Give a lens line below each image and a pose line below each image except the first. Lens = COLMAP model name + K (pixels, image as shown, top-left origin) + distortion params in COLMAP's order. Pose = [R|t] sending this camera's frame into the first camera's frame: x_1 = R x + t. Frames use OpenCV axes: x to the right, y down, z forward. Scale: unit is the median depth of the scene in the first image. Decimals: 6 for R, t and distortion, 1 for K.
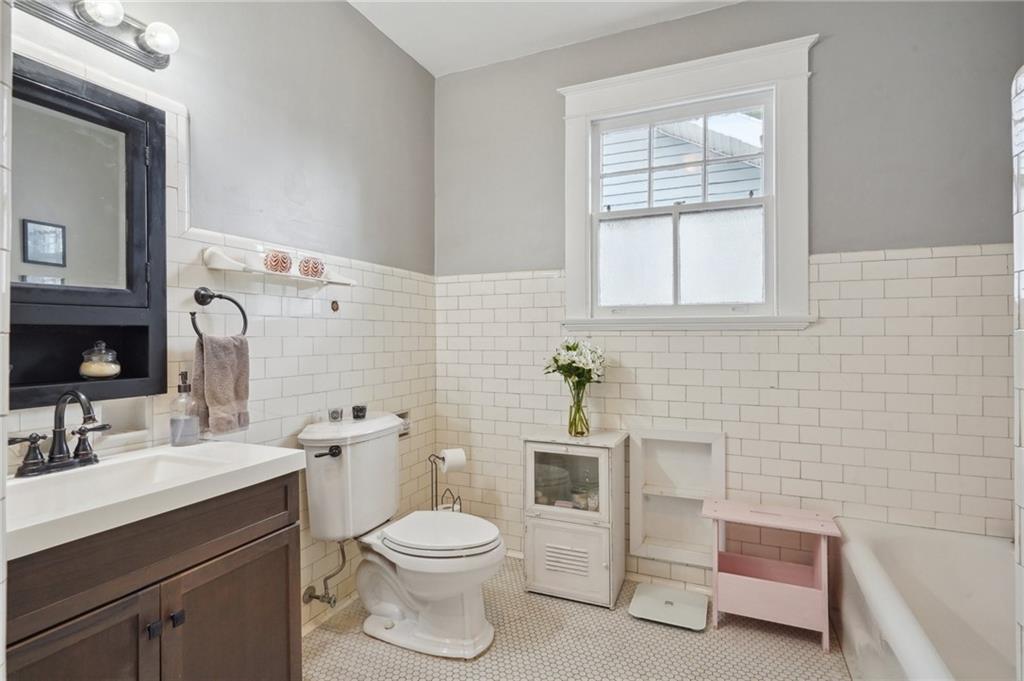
lens RADIAL K [[508.6, 0, 508.7], [0, 508.6, 324.0], [0, 0, 1]] dist [0.016674, 0.000798]
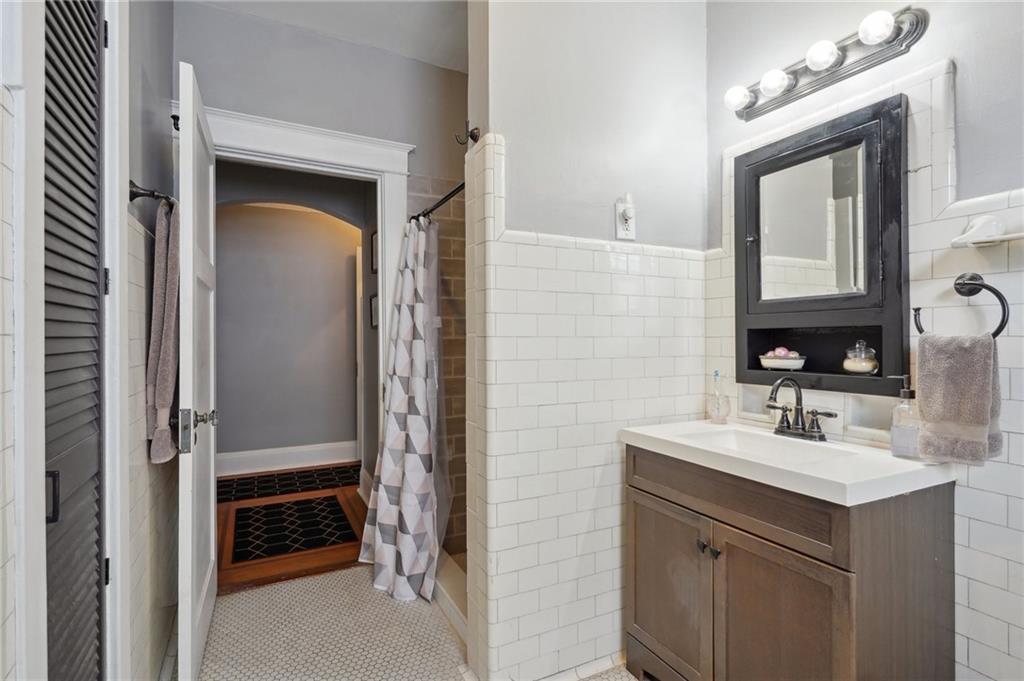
lens RADIAL K [[497.1, 0, 512.4], [0, 497.1, 342.8], [0, 0, 1]] dist [0.002224, 0.000054]
pose [[-0.632801, 0.010621, -0.774242, 0.522871], [0.020957, 0.999775, -0.003413, 0.026768], [0.774031, -0.018385, -0.632881, 1.130132]]
